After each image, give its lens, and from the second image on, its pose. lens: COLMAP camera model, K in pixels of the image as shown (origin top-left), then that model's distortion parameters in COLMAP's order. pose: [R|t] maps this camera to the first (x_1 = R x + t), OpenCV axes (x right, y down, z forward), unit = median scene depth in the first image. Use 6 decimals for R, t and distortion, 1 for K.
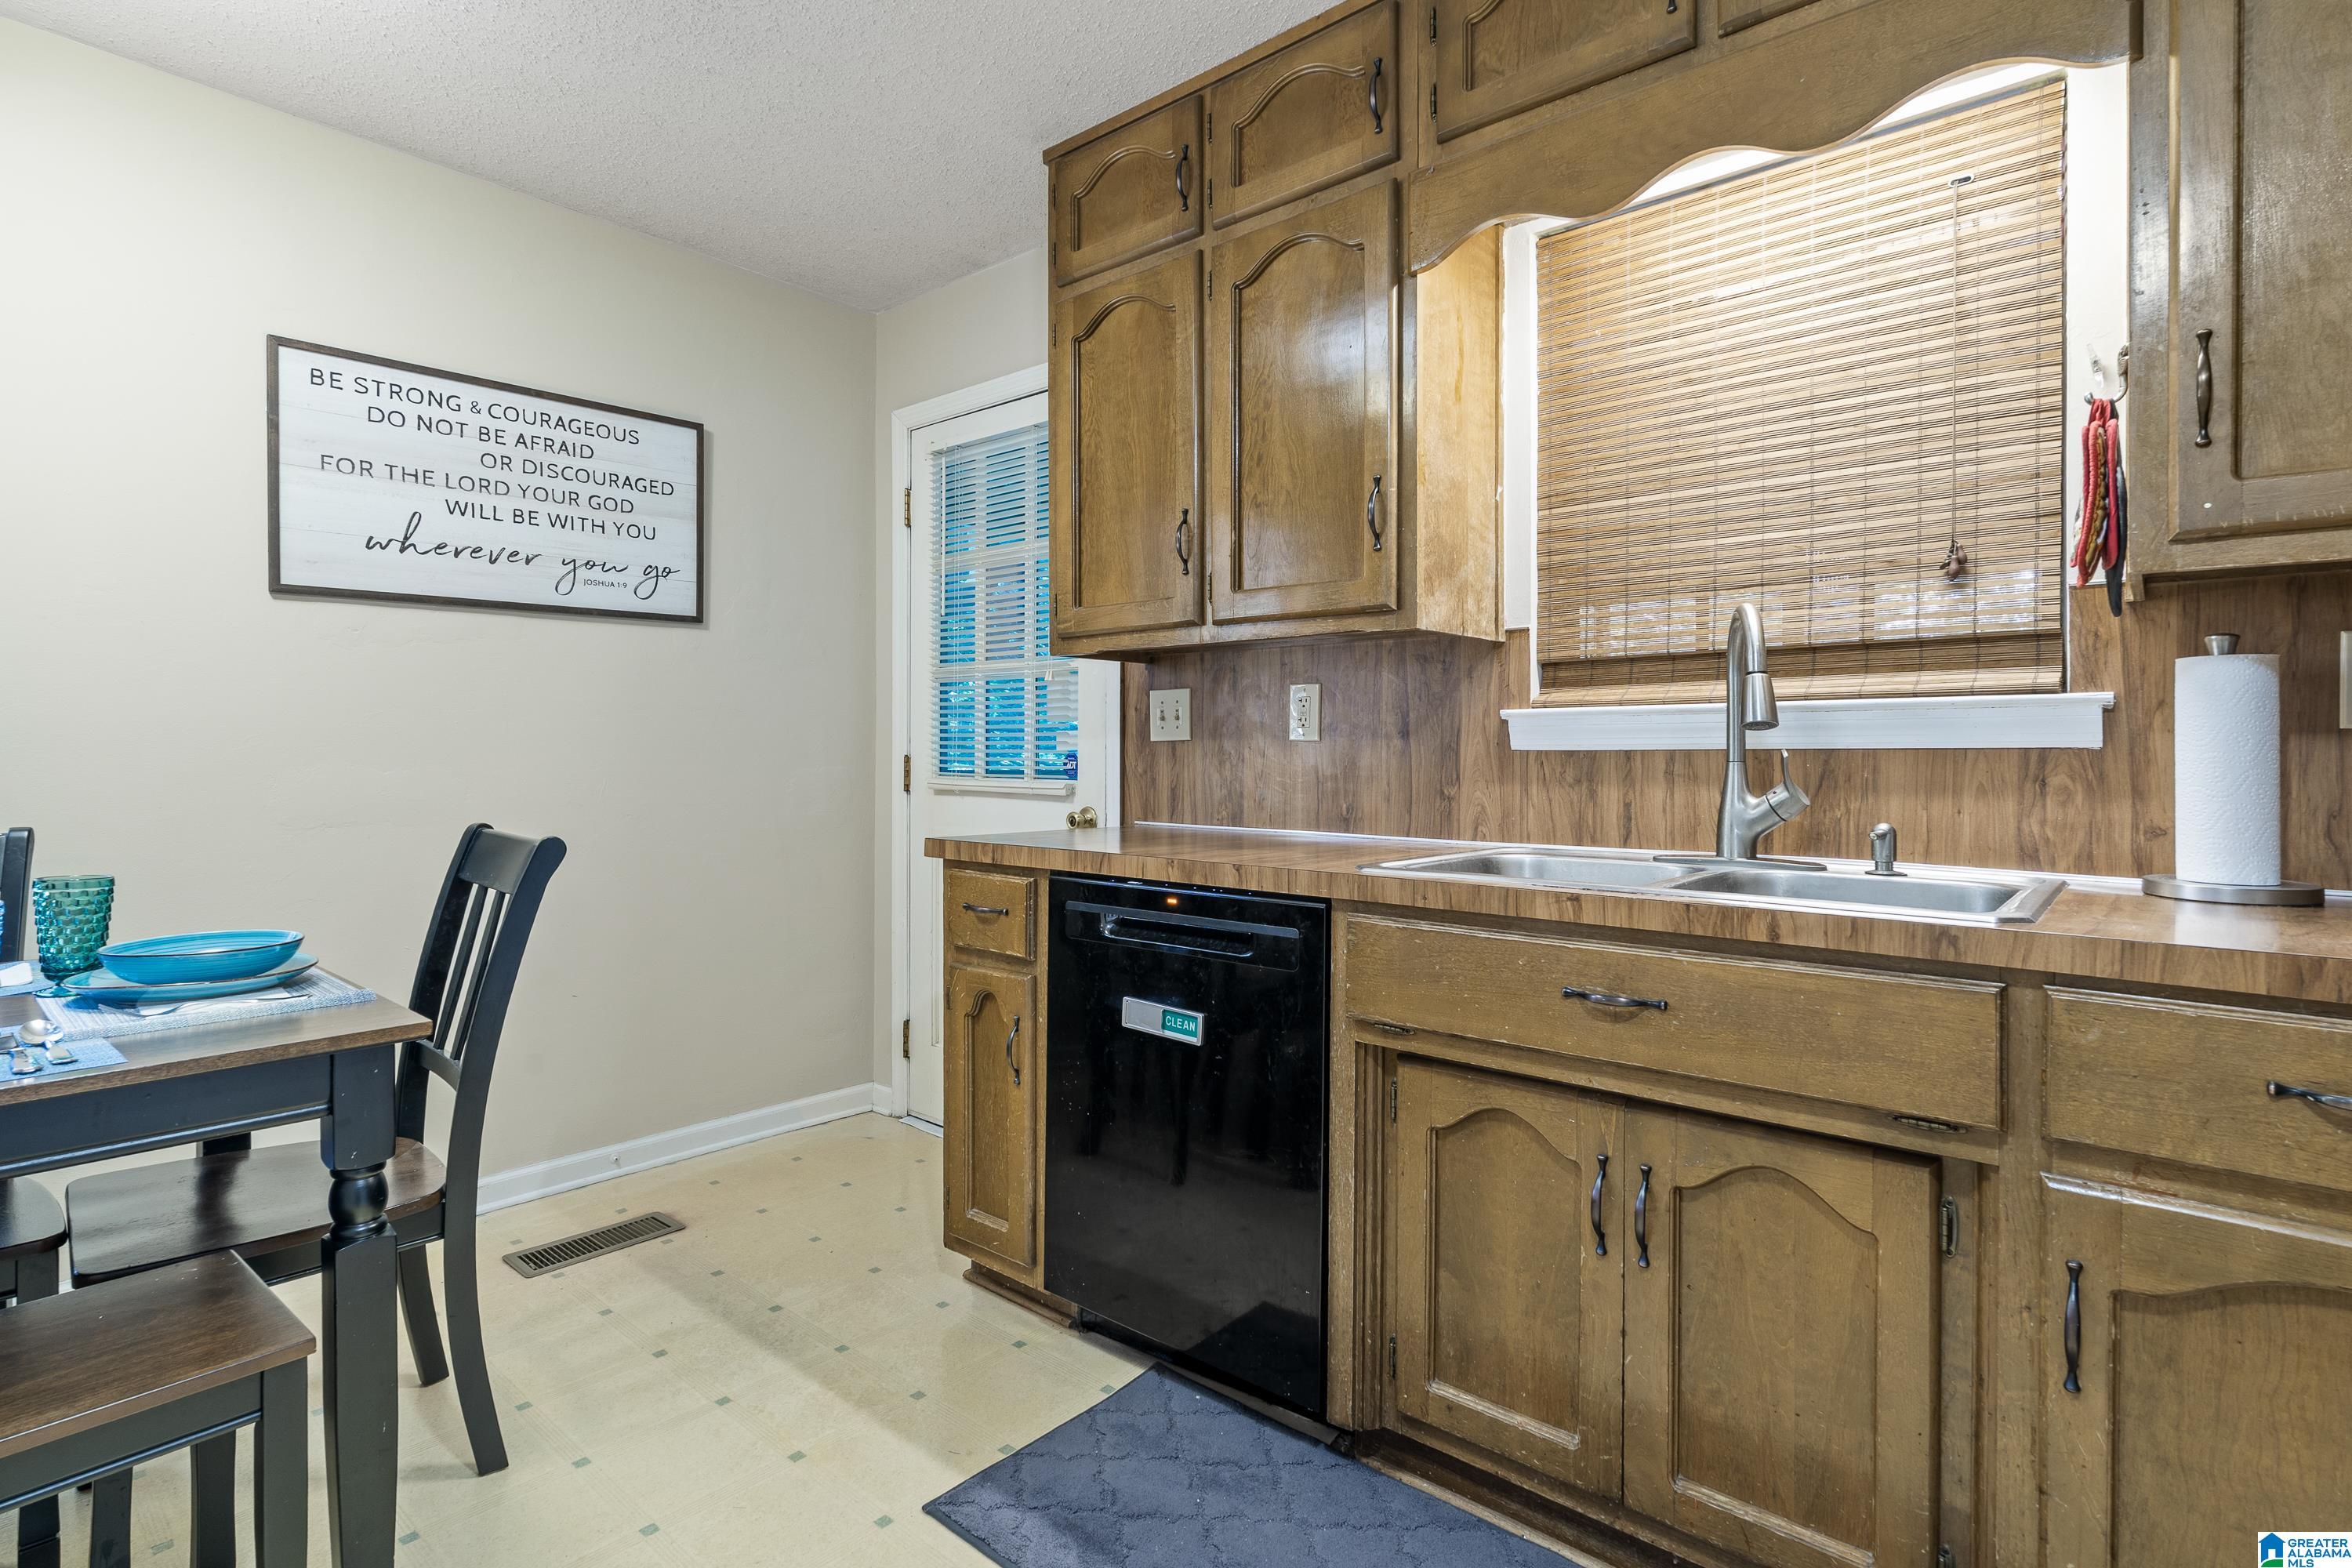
lens RADIAL K [[1163.5, 0, 1183.0], [0, 1163.5, 751.3], [0, 0, 1]] dist [-0.001822, 0.000429]
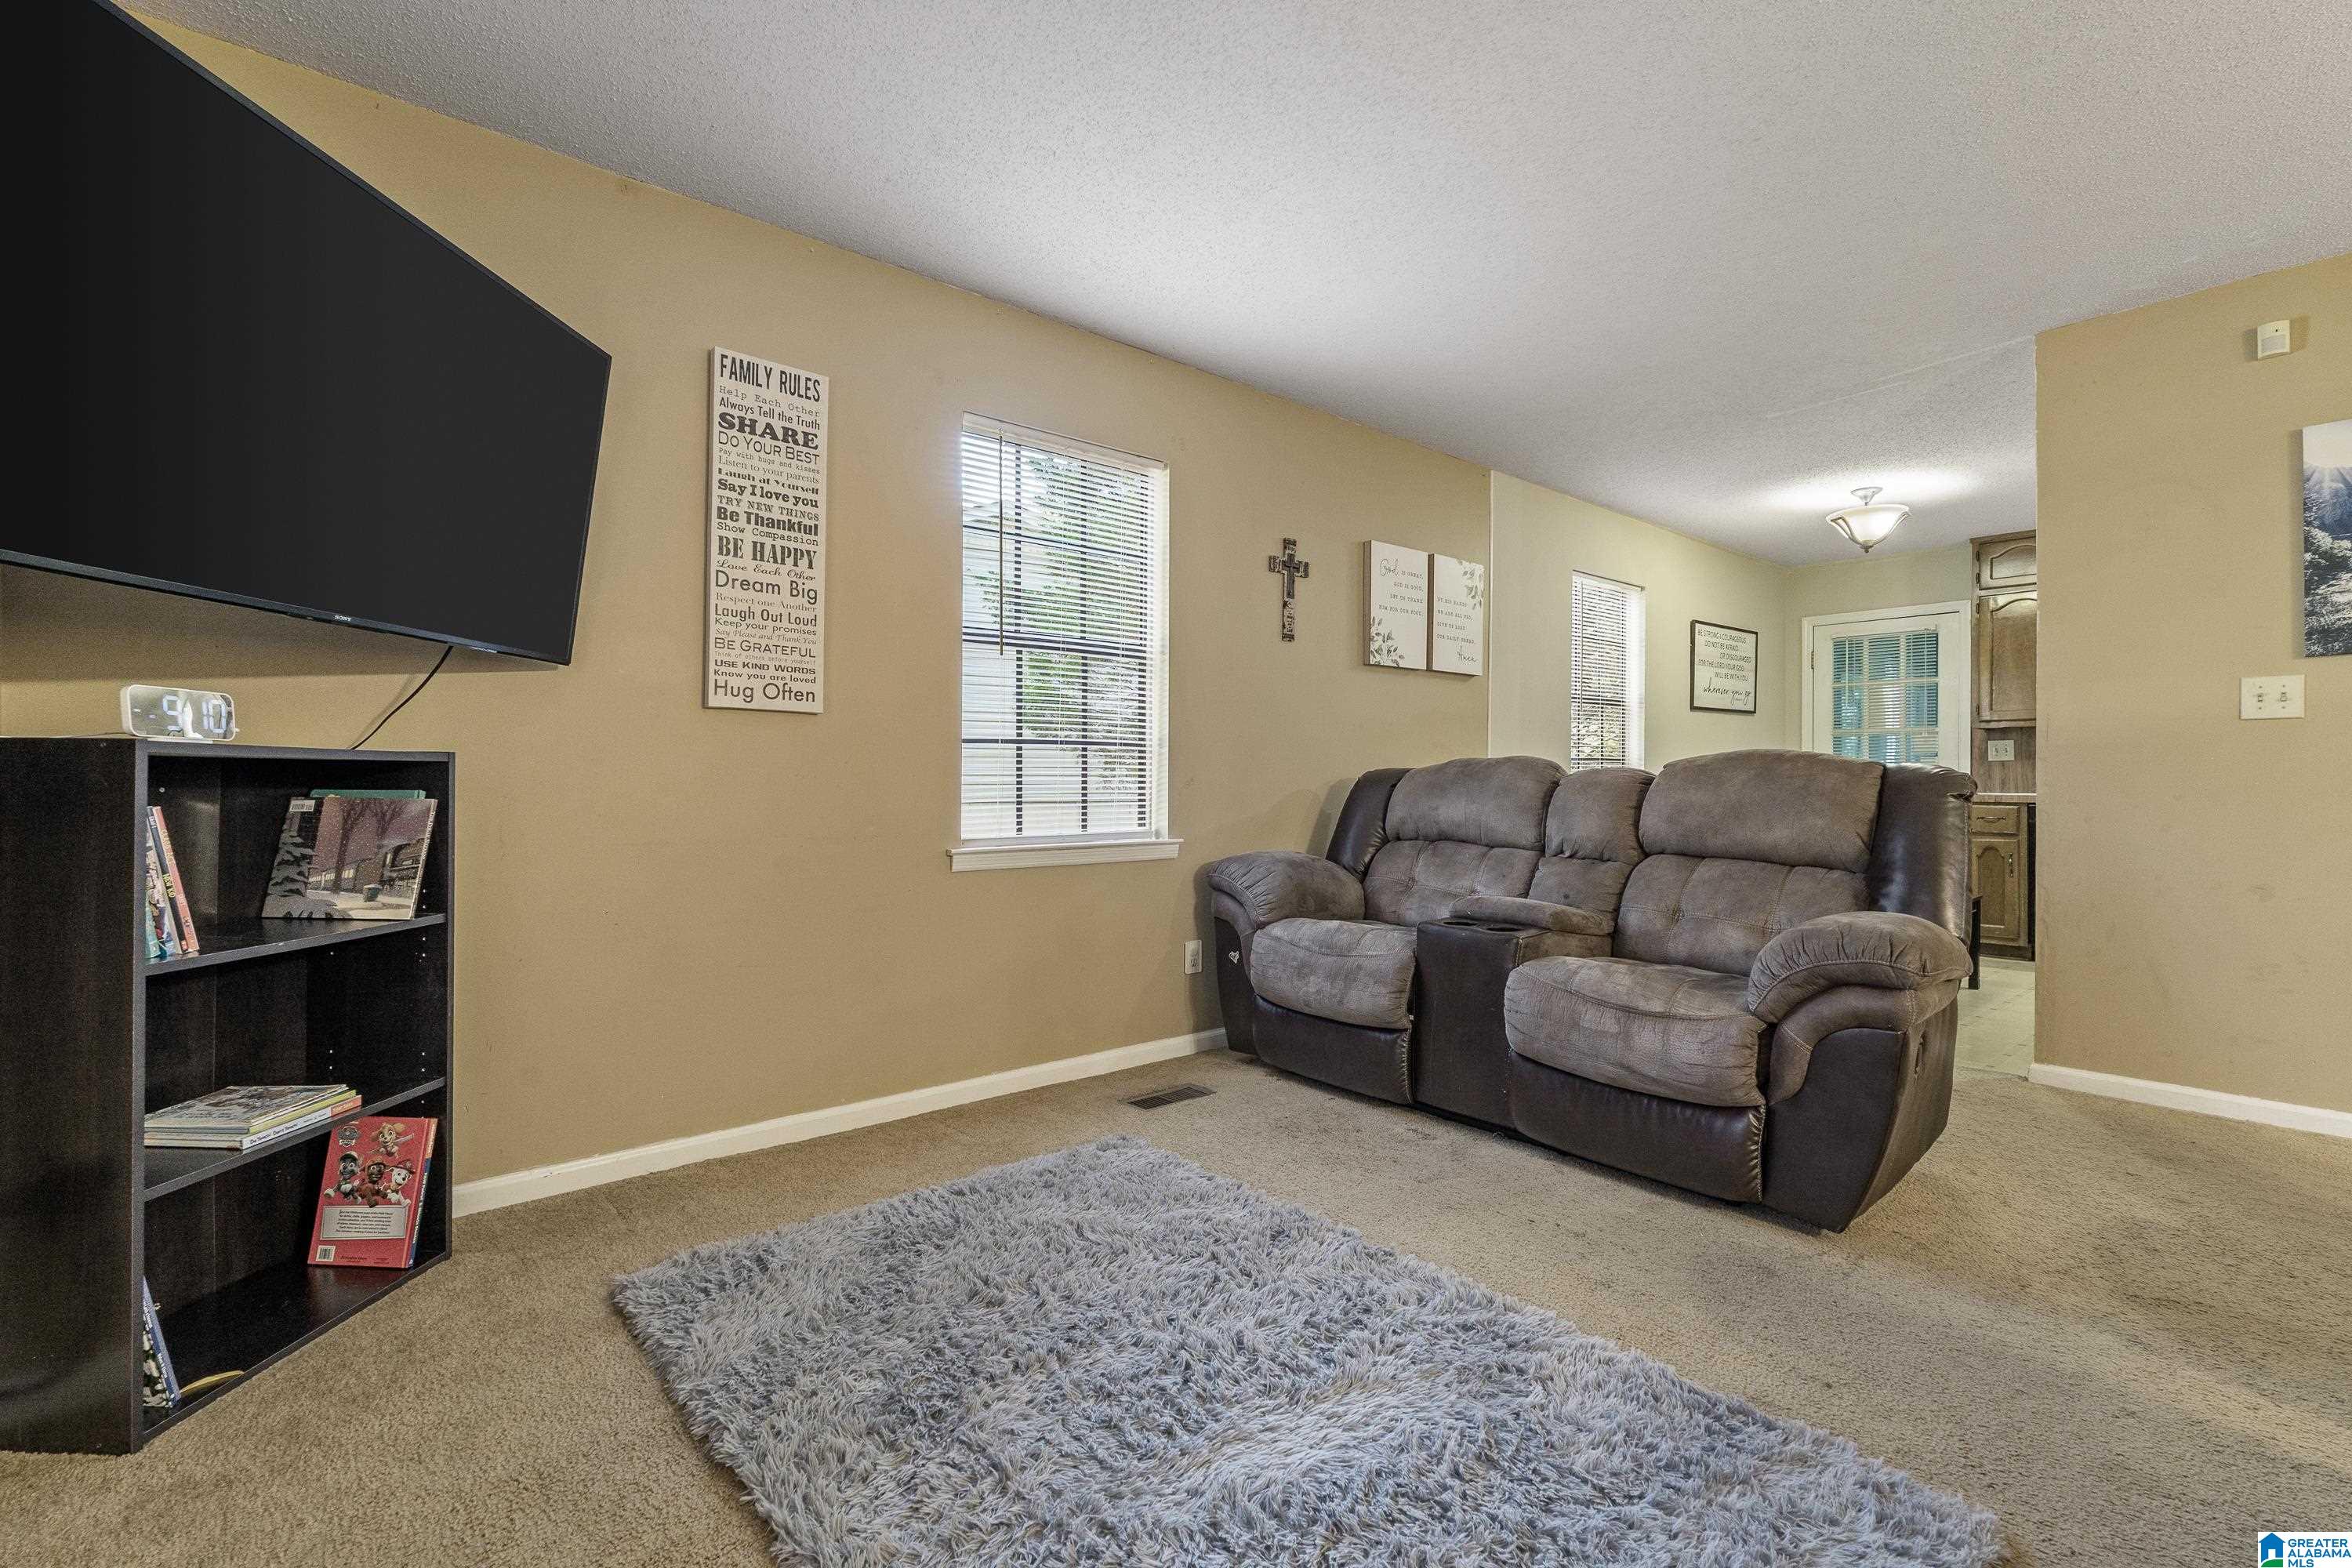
lens RADIAL K [[1027.3, 0, 1176.0], [0, 1027.3, 784.0], [0, 0, 1]] dist [-0.000791, -0.000133]
pose [[0.989236, -0.000222, -0.146329, -1.872151], [0.002243, 0.999904, 0.013647, 0.010035], [0.146312, -0.013828, 0.989142, -1.896375]]
